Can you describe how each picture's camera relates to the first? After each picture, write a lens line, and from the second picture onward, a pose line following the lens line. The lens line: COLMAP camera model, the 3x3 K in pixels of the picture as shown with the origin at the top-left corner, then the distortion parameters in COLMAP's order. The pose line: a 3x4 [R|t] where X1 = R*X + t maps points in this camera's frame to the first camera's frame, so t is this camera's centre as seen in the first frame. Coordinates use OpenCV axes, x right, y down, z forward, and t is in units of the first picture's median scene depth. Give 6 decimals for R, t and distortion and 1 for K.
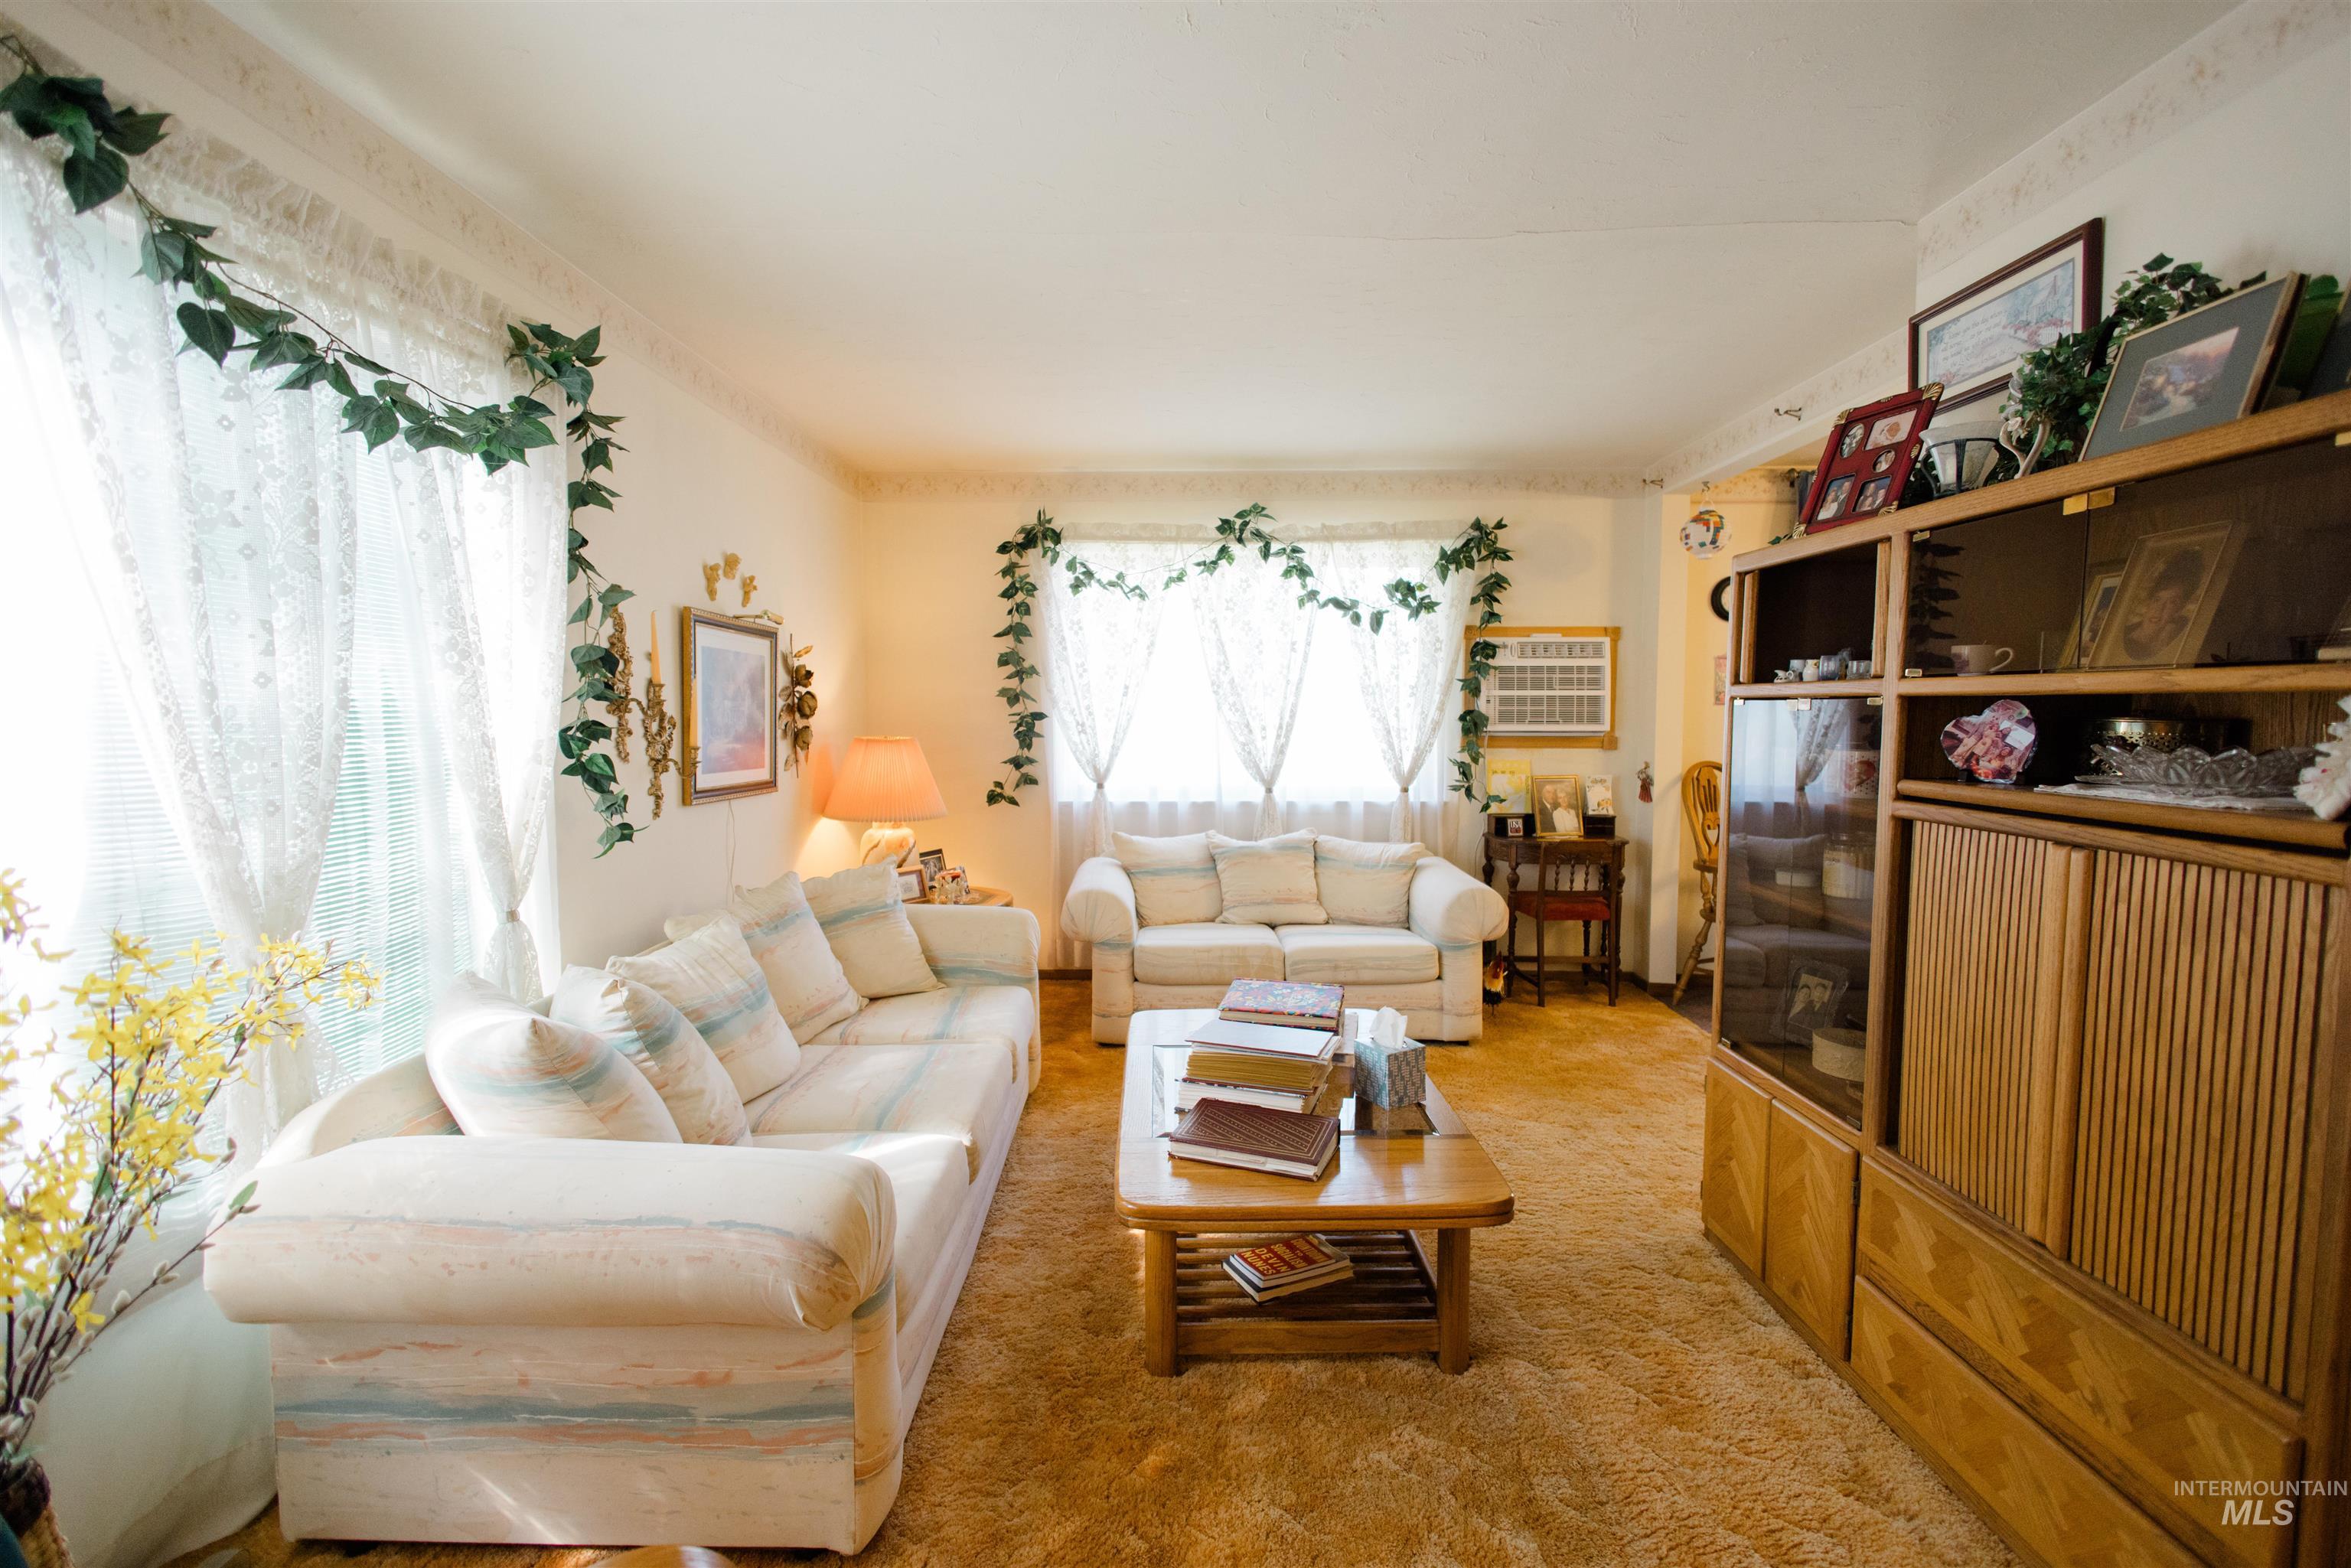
lens RADIAL K [[1083.9, 0, 1186.5], [0, 1083.9, 771.5], [0, 0, 1]] dist [0.009437, -0.002665]
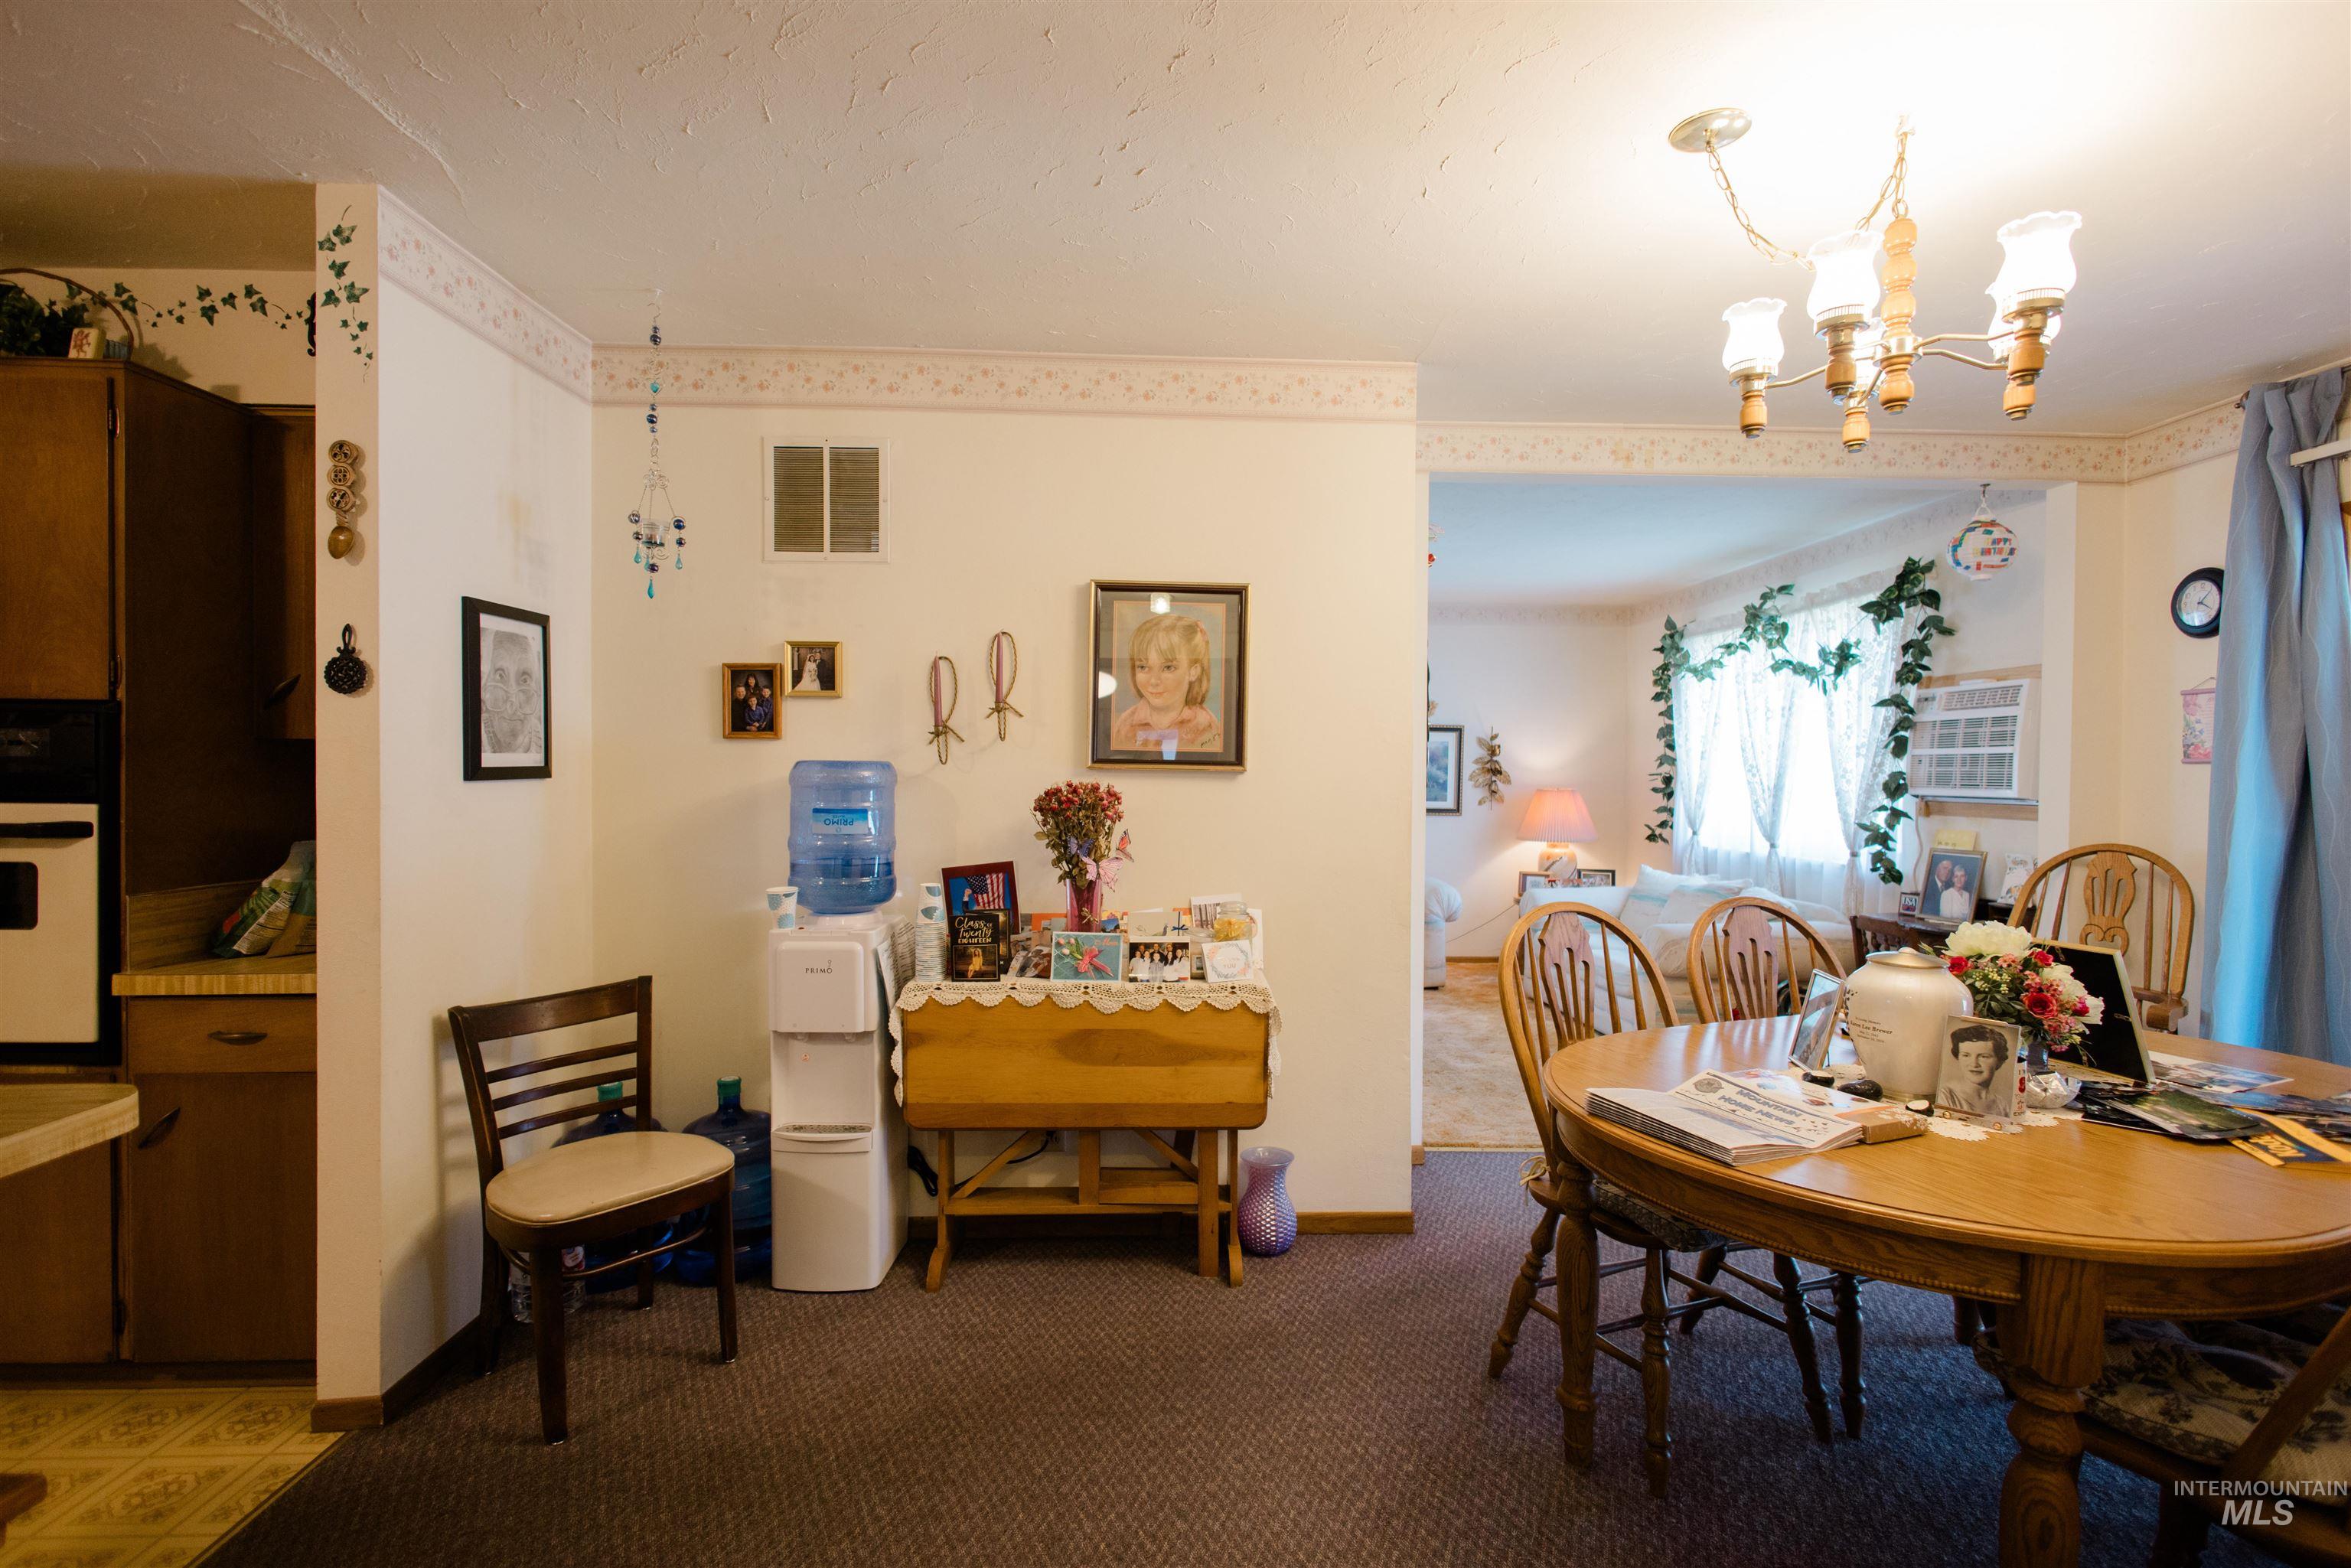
lens RADIAL K [[1083.9, 0, 1195.7], [0, 1083.9, 794.2], [0, 0, 1]] dist [0.009437, -0.002665]
pose [[0.039786, 0.020598, -0.998996, 2.457598], [-0.058528, 0.998119, 0.018249, -0.042293], [0.997493, 0.057743, 0.040917, 0.806779]]
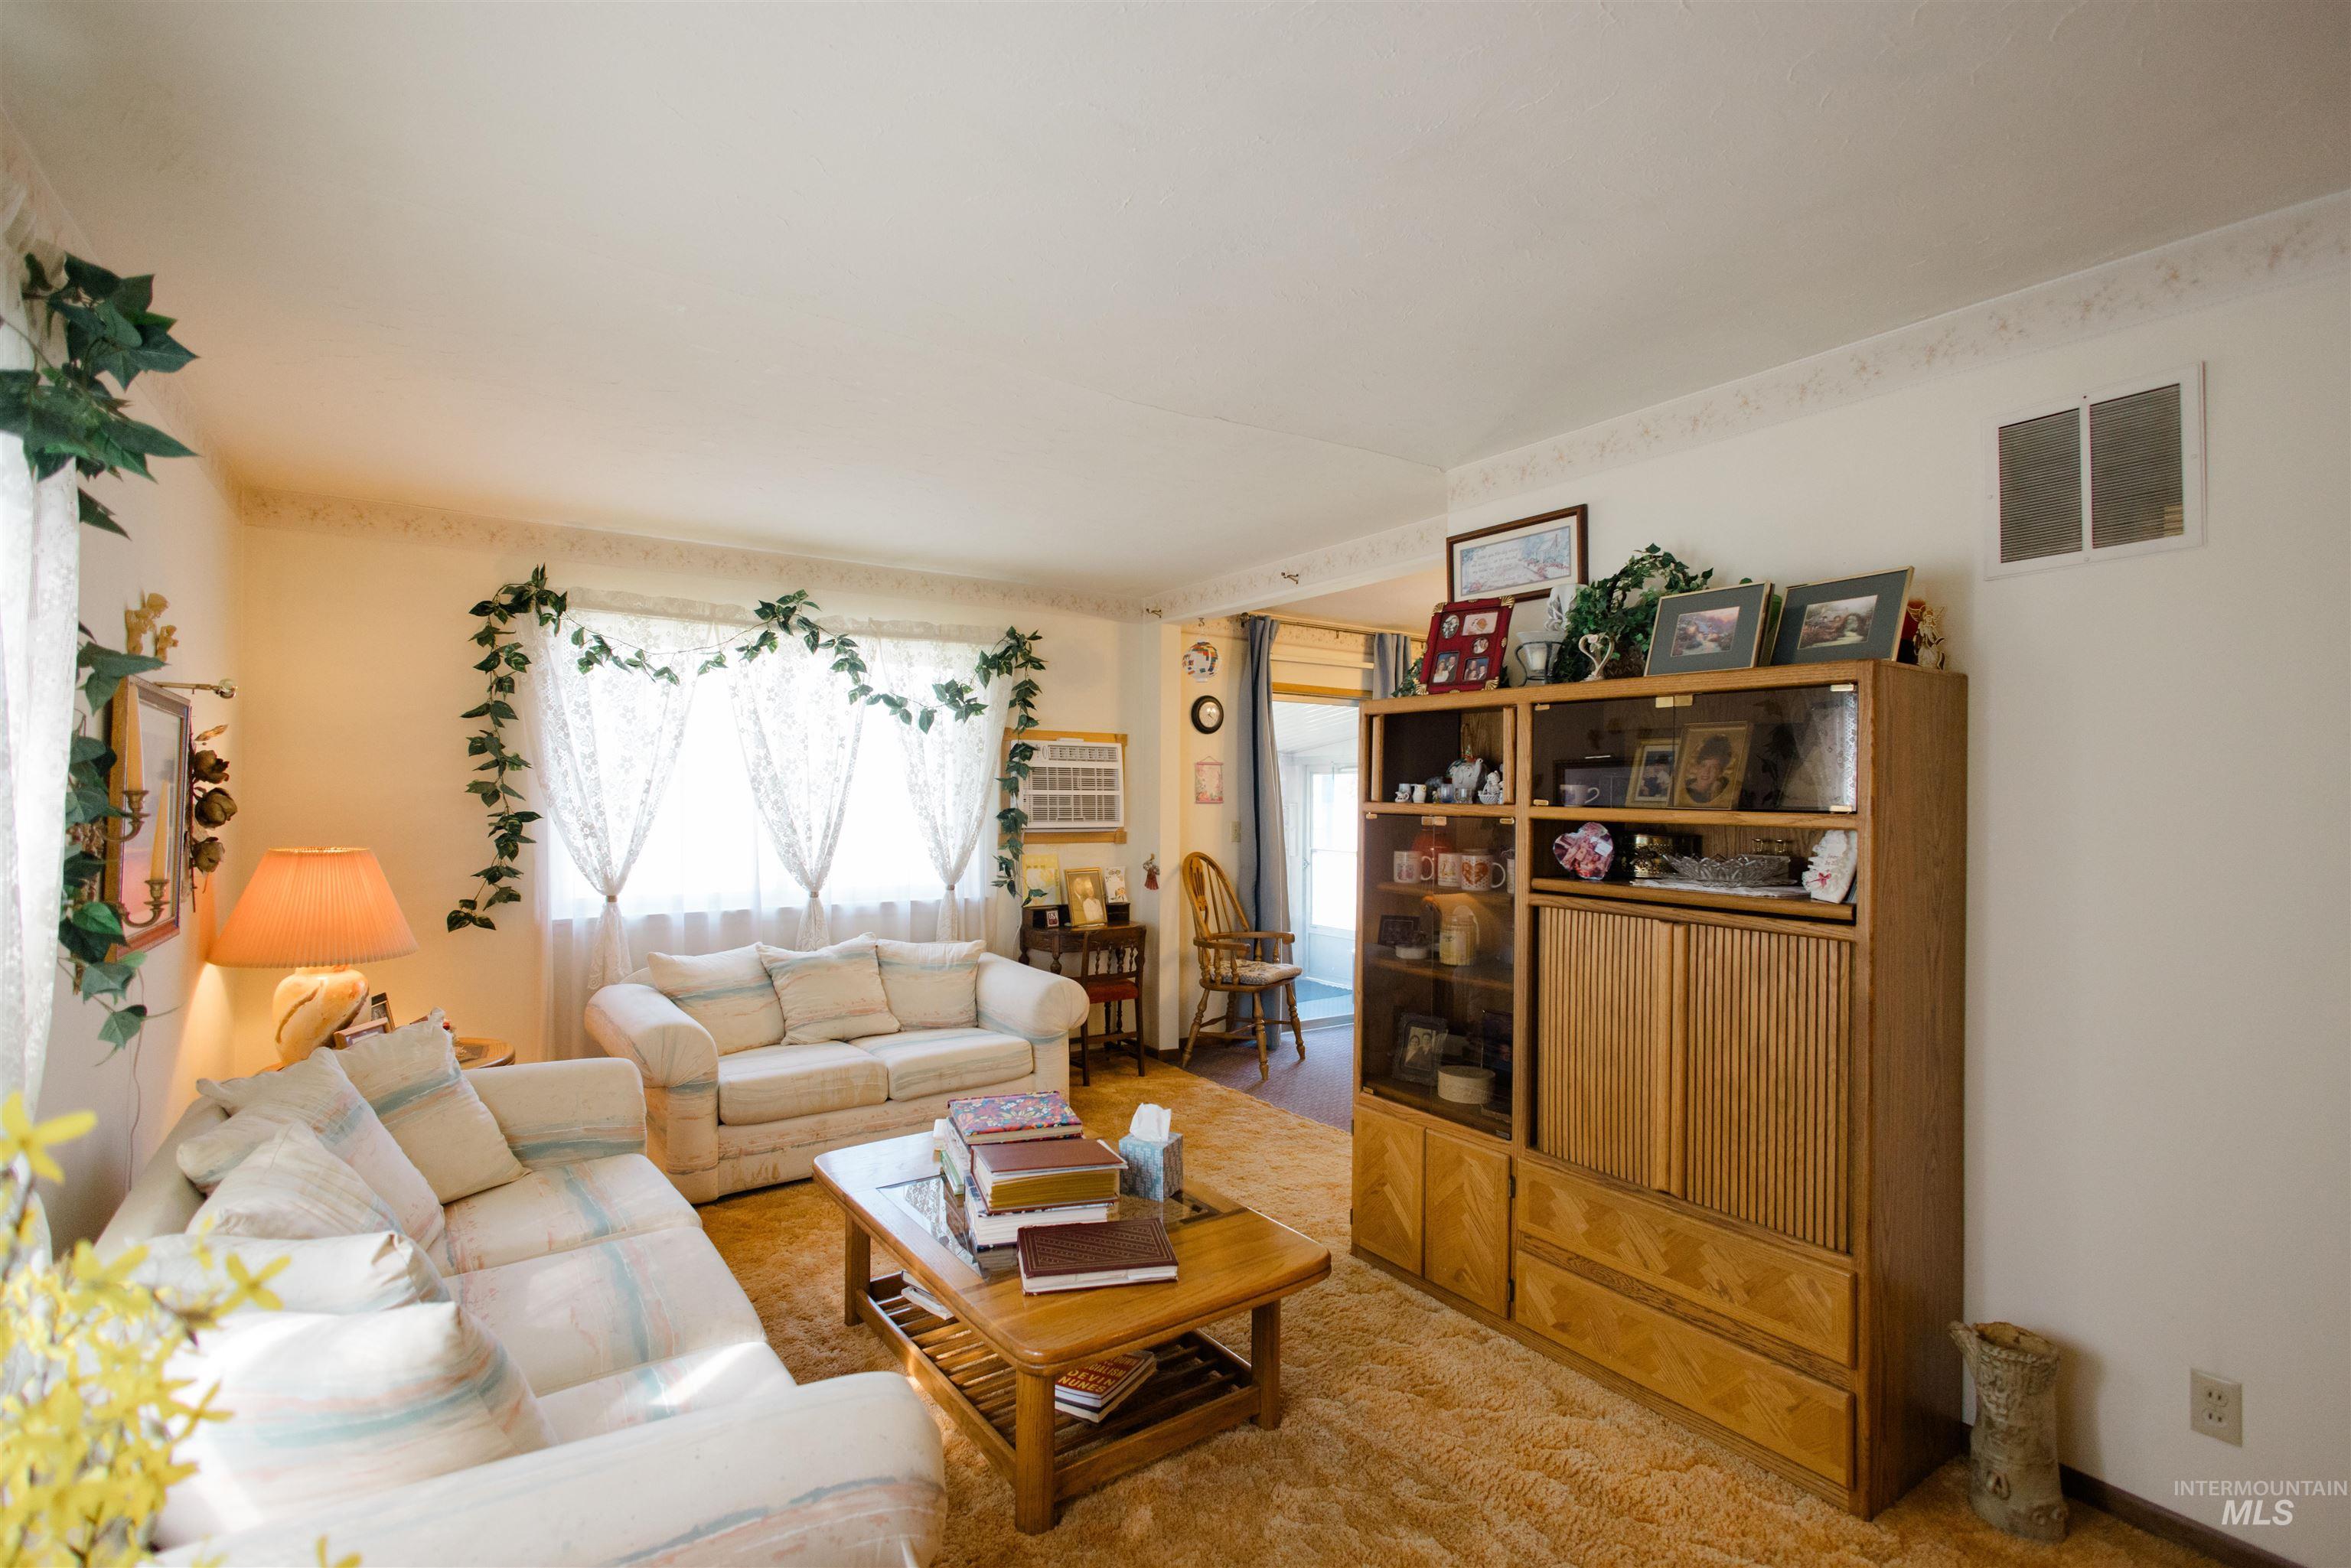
lens RADIAL K [[1083.9, 0, 1197.6], [0, 1083.9, 773.4], [0, 0, 1]] dist [0.009437, -0.002665]
pose [[0.816980, 0.017850, 0.576389, -0.417286], [0.023716, 0.997635, -0.064511, -0.039356], [-0.576177, 0.066374, 0.814625, 0.084596]]
